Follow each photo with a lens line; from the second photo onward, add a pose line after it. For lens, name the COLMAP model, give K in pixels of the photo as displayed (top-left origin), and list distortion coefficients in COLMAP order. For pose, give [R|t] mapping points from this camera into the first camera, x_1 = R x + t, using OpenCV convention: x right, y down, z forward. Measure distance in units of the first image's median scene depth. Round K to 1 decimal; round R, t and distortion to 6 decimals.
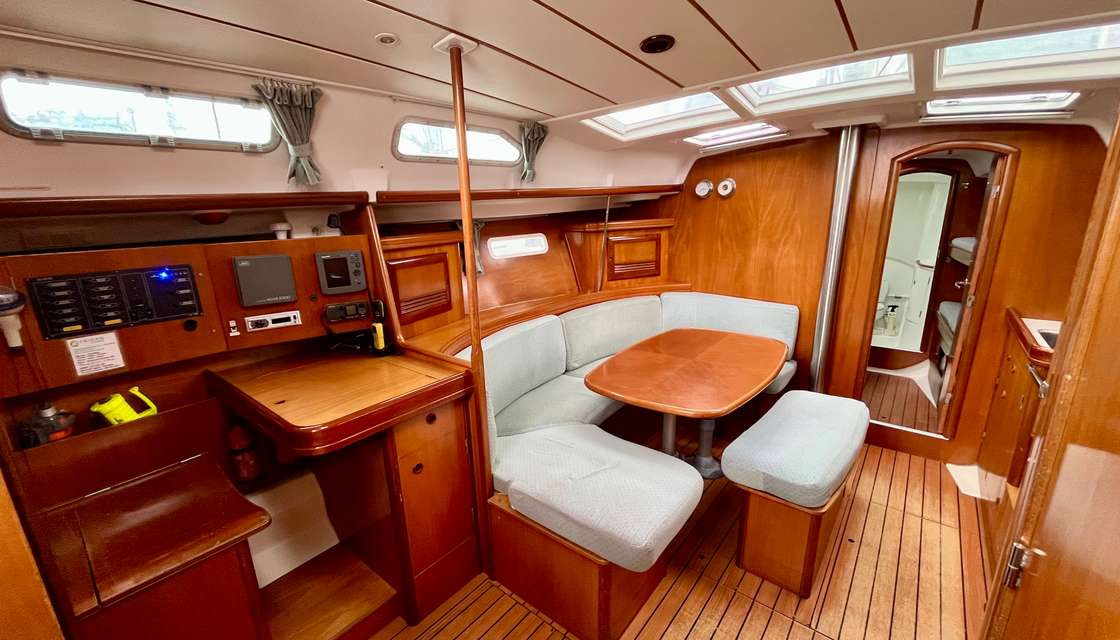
lens RADIAL K [[445.2, 0, 553.0], [0, 445.2, 324.2], [0, 0, 1]] dist [-0.016187, 0.003772]
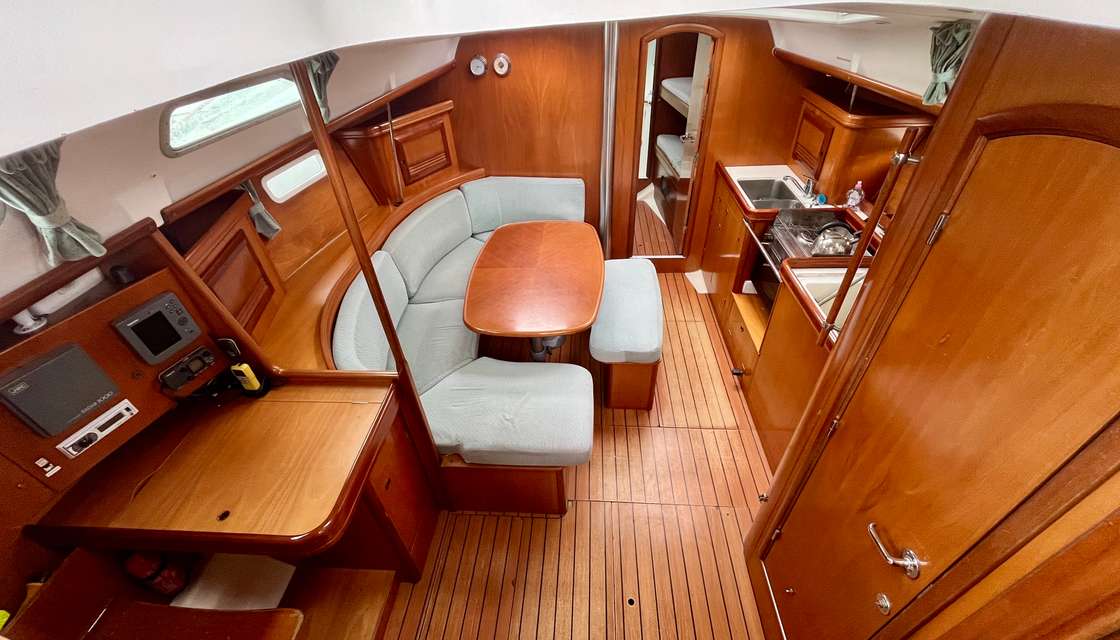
lens RADIAL K [[445.2, 0, 553.0], [0, 445.2, 324.2], [0, 0, 1]] dist [-0.016187, 0.003772]
pose [[0.814678, -0.368222, 0.448010, -0.259291], [0.169678, 0.890091, 0.423023, -0.318197], [-0.554535, -0.268610, 0.787616, 0.046708]]
